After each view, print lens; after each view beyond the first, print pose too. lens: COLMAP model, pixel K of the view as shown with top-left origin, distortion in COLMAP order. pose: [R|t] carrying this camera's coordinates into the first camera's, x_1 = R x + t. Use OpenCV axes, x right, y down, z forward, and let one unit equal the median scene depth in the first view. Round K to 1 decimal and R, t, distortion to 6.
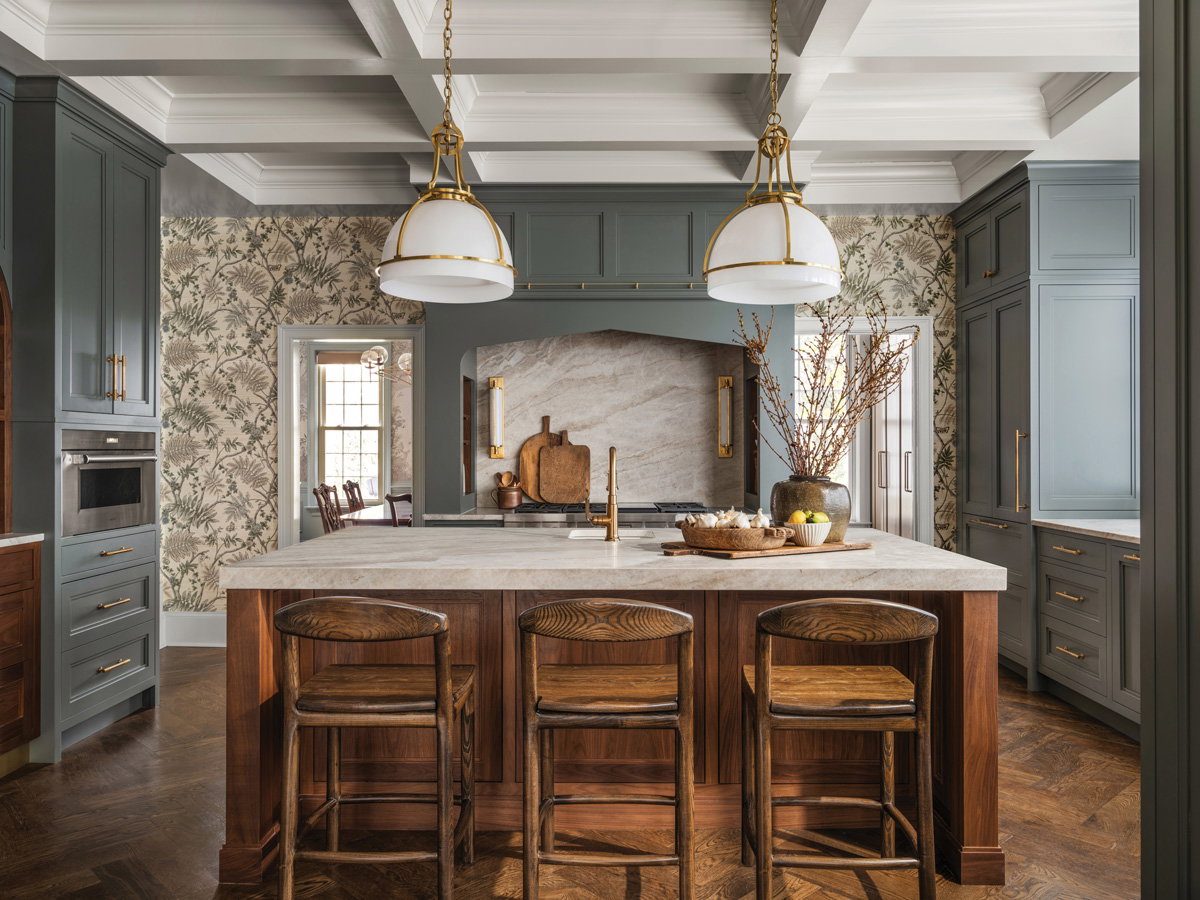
lens RADIAL K [[949.9, 0, 601.3], [0, 949.9, 447.2], [0, 0, 1]] dist [0.006051, 0.004821]
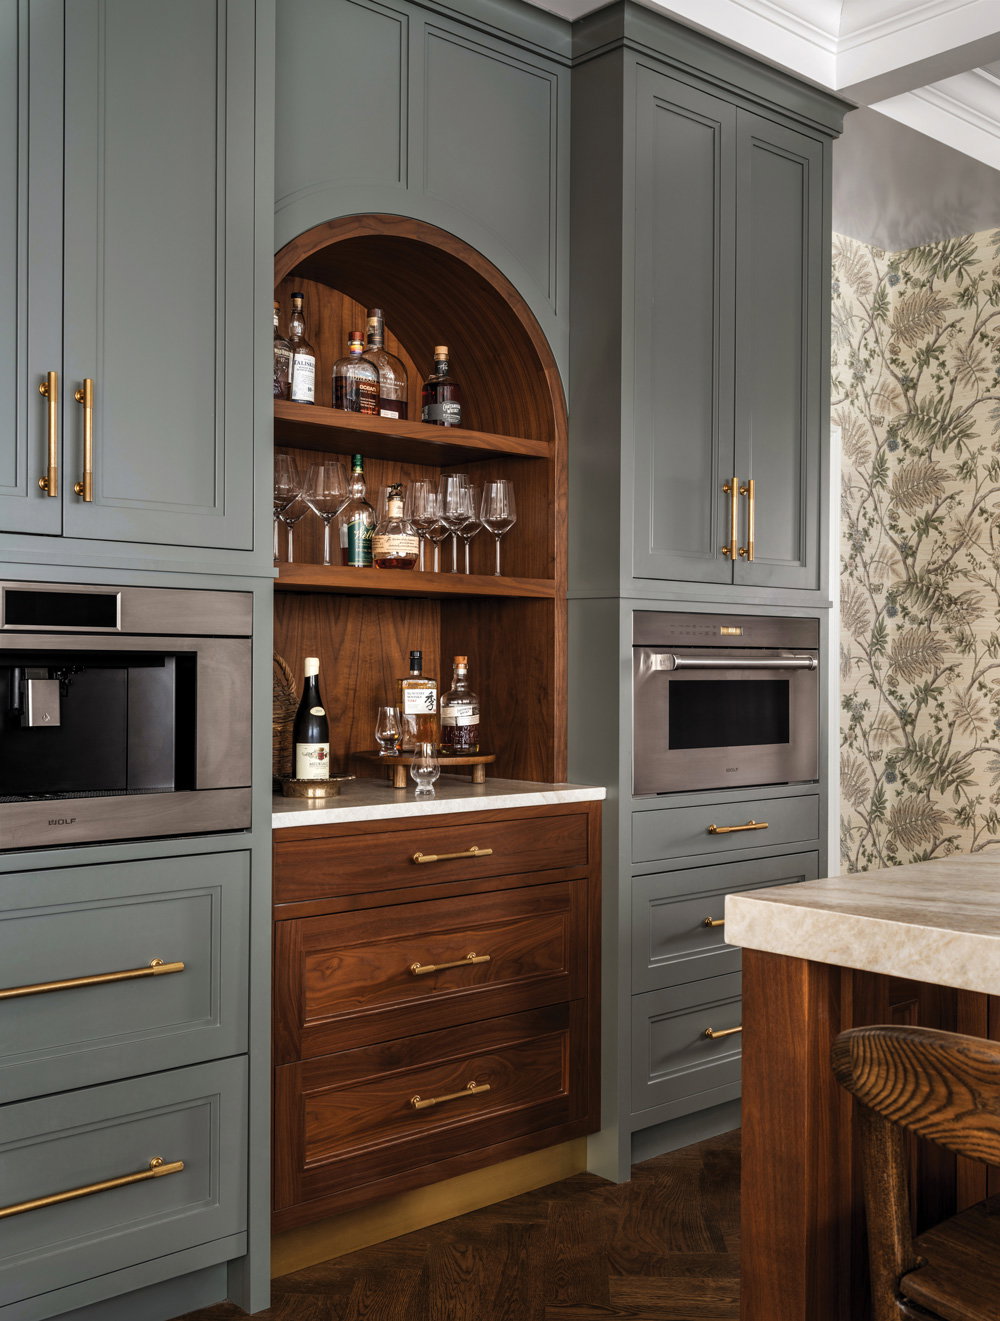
lens RADIAL K [[1396.1, 0, 499.8], [0, 1396.1, 659.9], [0, 0, 1]] dist [0.015941, 0.000000]
pose [[0.683999, 0.000614, -0.729482, -0.000900], [-0.005193, 0.999978, -0.004027, 0.013284], [0.729464, 0.006543, 0.683988, 0.306708]]
